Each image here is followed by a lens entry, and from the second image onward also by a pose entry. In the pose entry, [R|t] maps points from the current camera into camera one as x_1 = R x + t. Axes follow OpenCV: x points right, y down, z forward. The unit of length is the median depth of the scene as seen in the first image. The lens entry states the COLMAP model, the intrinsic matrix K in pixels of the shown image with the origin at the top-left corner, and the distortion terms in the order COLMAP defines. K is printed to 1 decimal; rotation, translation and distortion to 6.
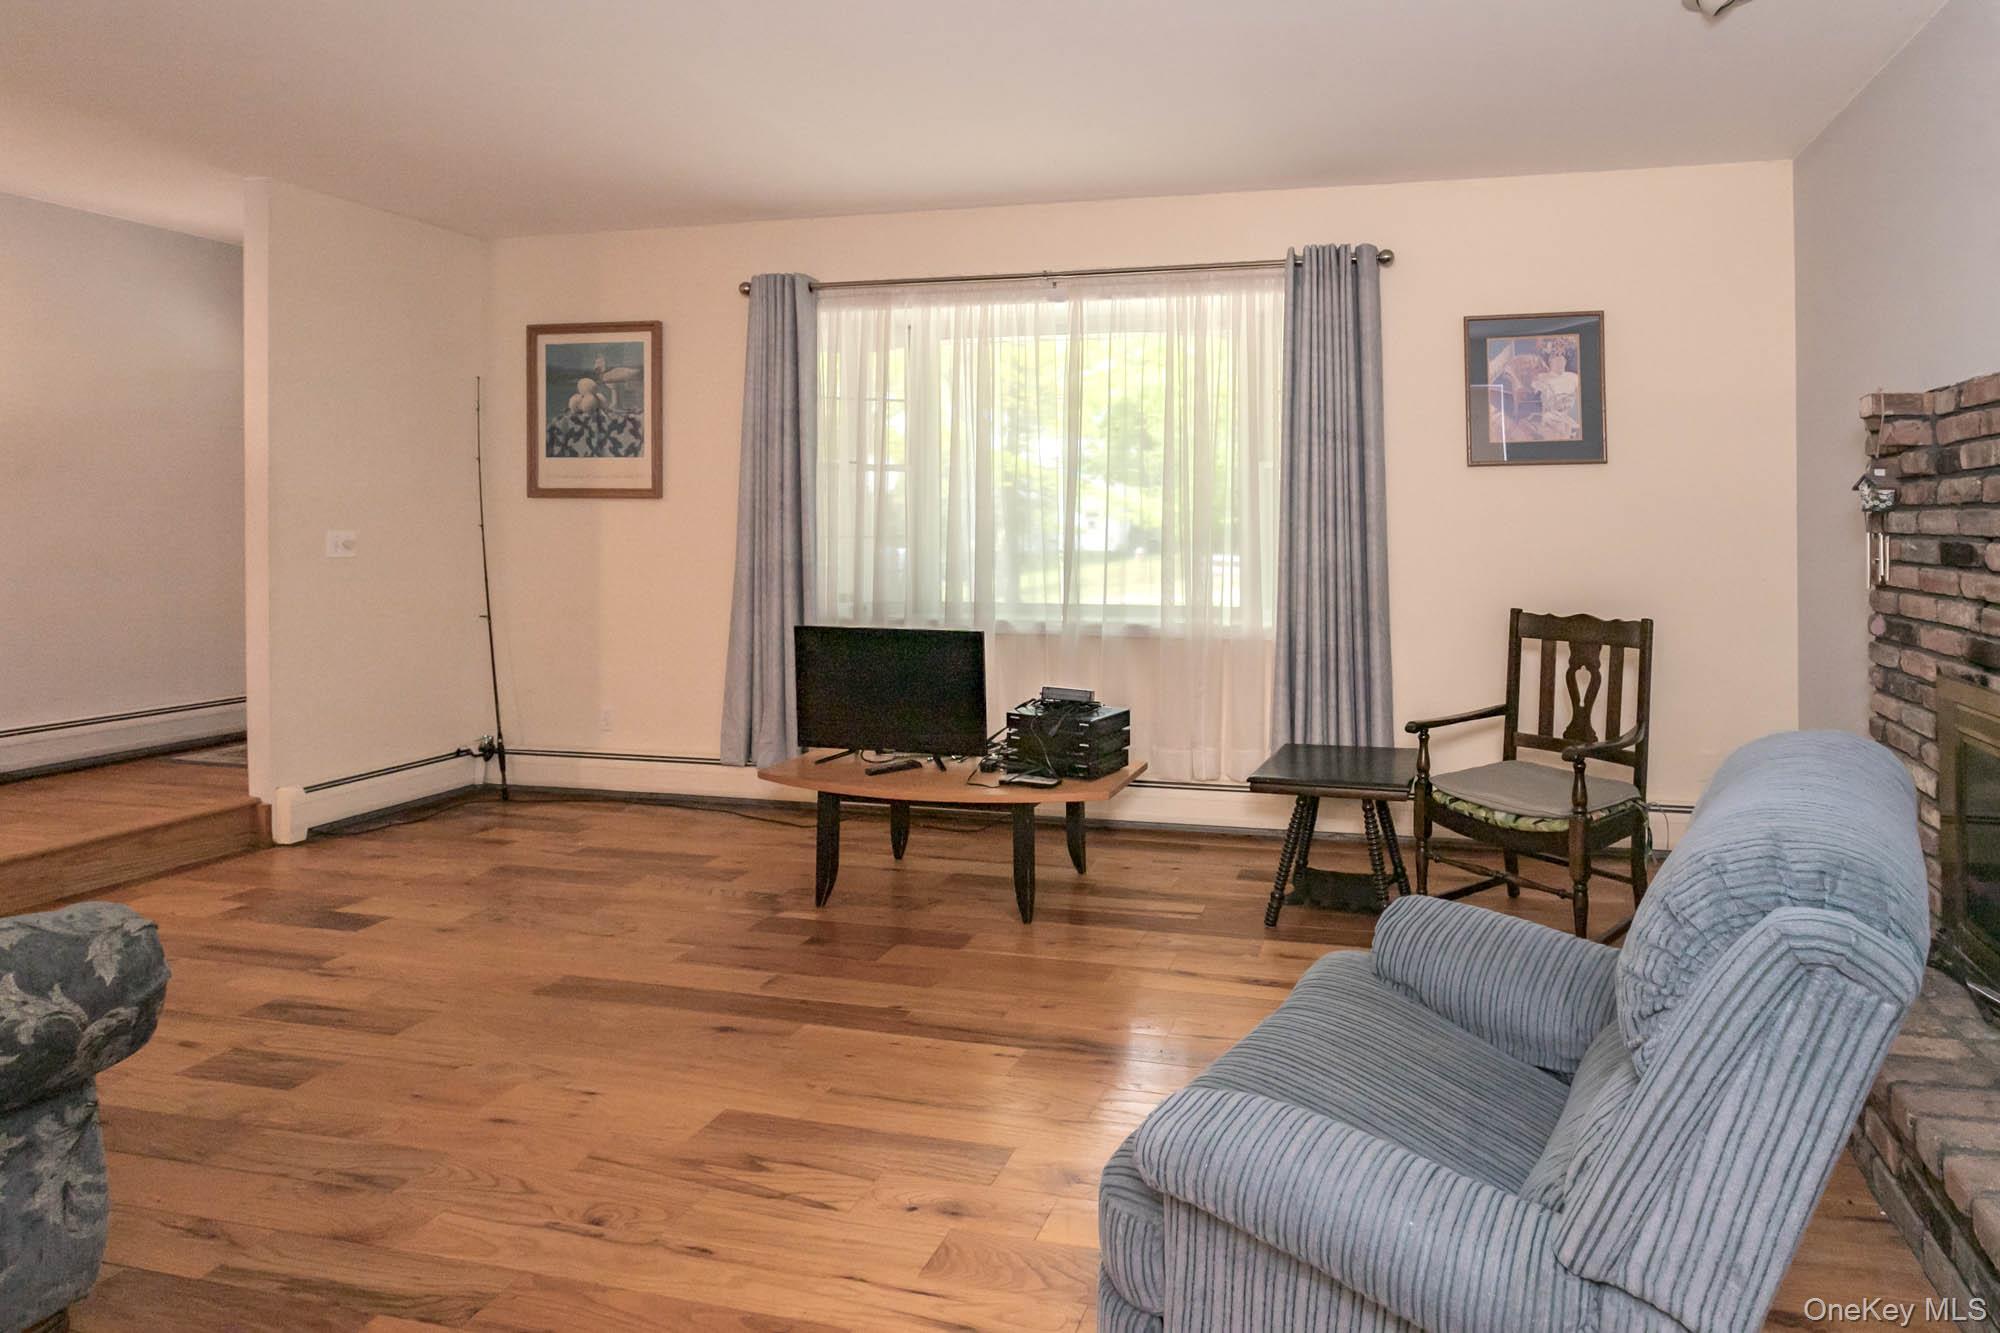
lens RADIAL K [[1018.5, 0, 992.2], [0, 1018.5, 564.4], [0, 0, 1]] dist [-0.000253, -0.000772]
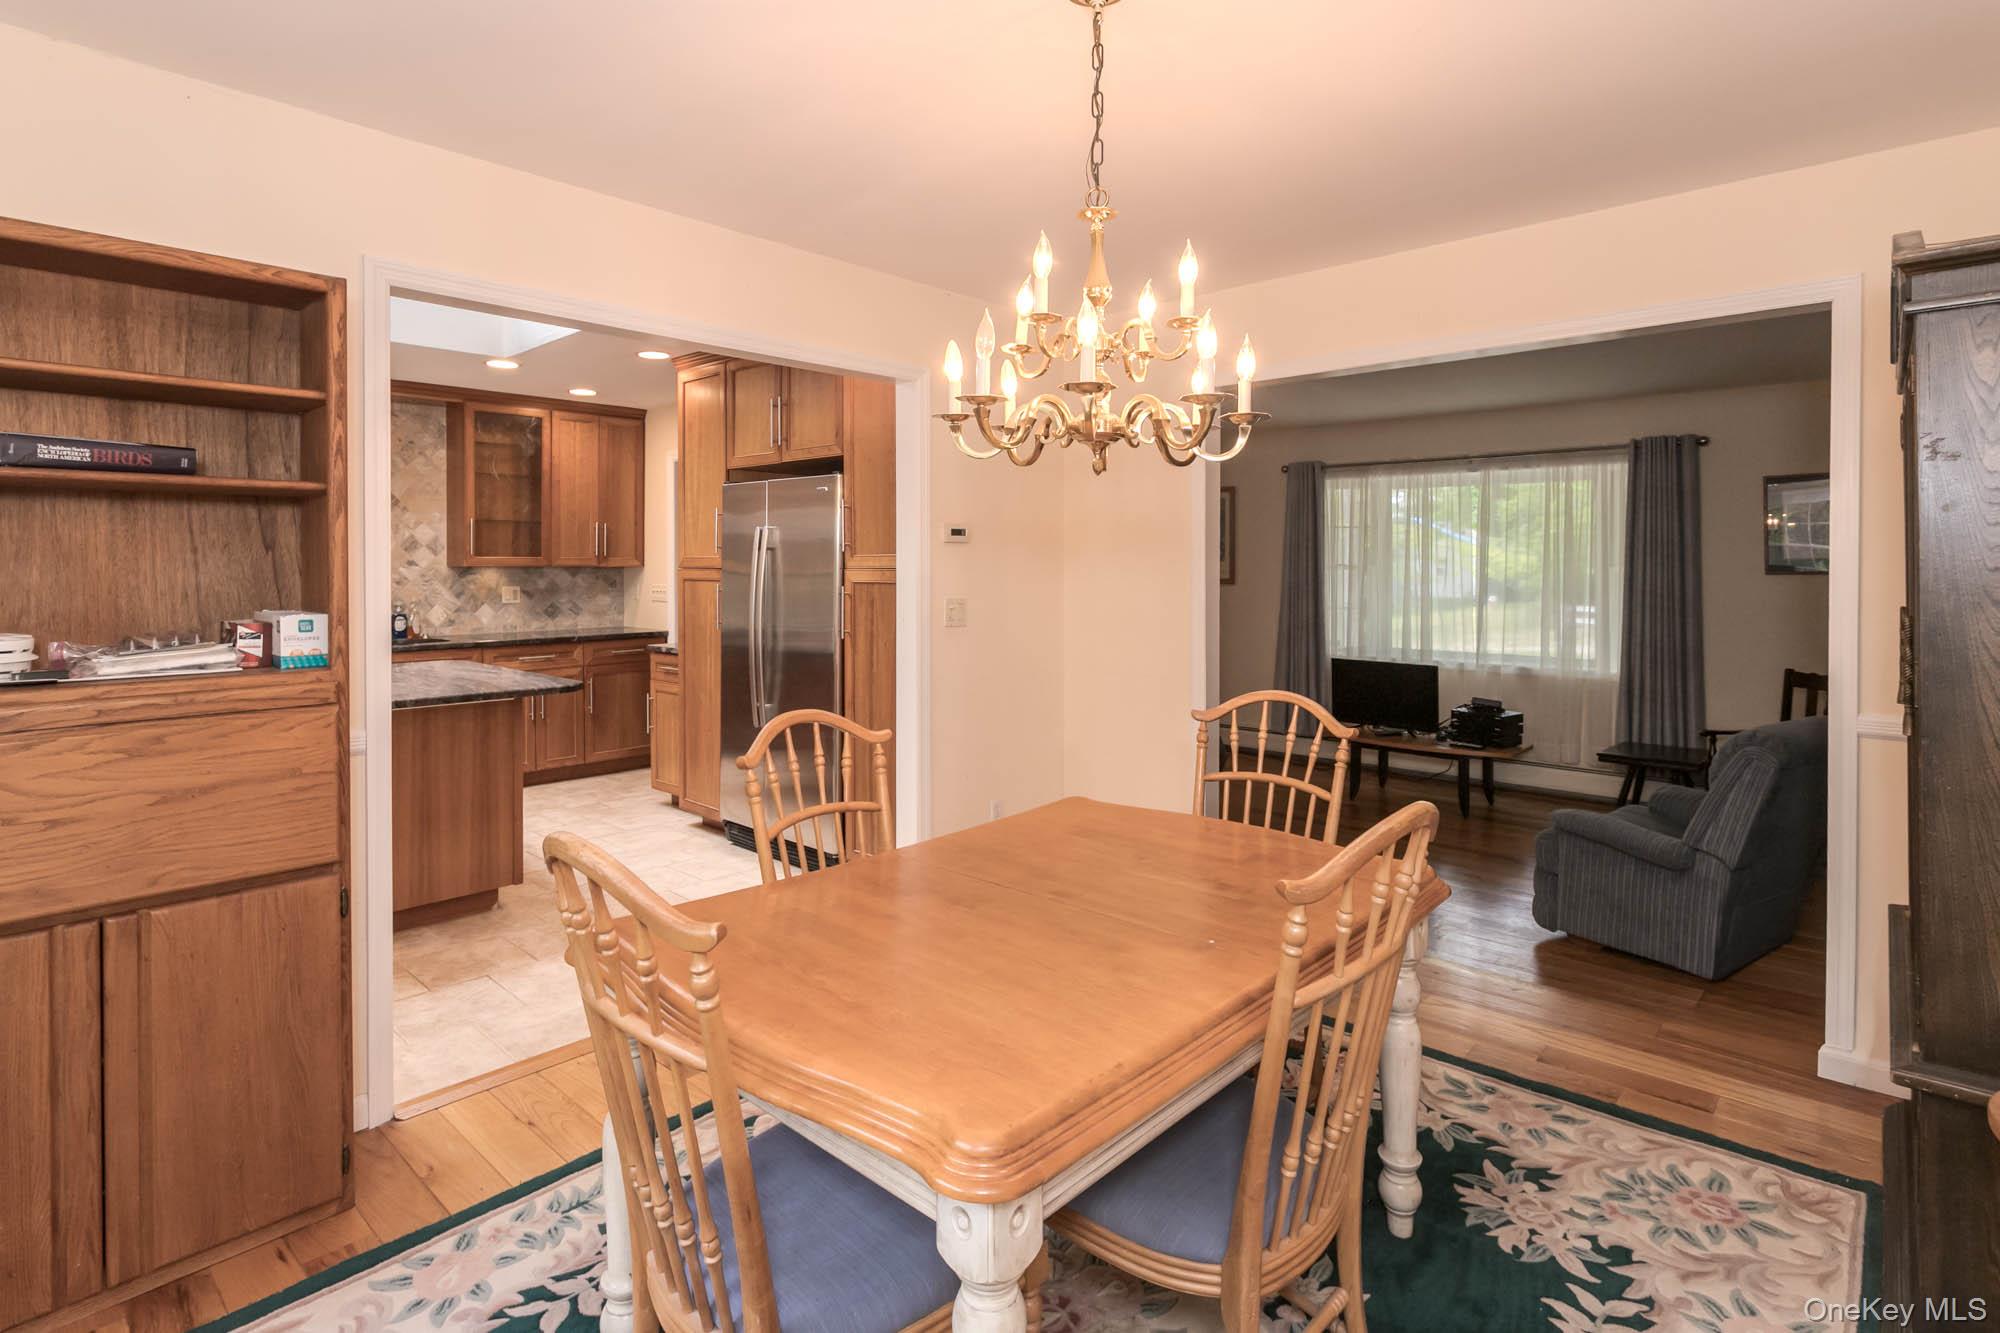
lens RADIAL K [[1018.5, 0, 992.2], [0, 1018.5, 564.4], [0, 0, 1]] dist [-0.000253, -0.000772]
pose [[0.953116, 0.018032, -0.302066, -0.189101], [-0.029308, 0.999031, -0.032838, -0.028837], [0.301182, 0.040152, 0.952721, -0.863133]]
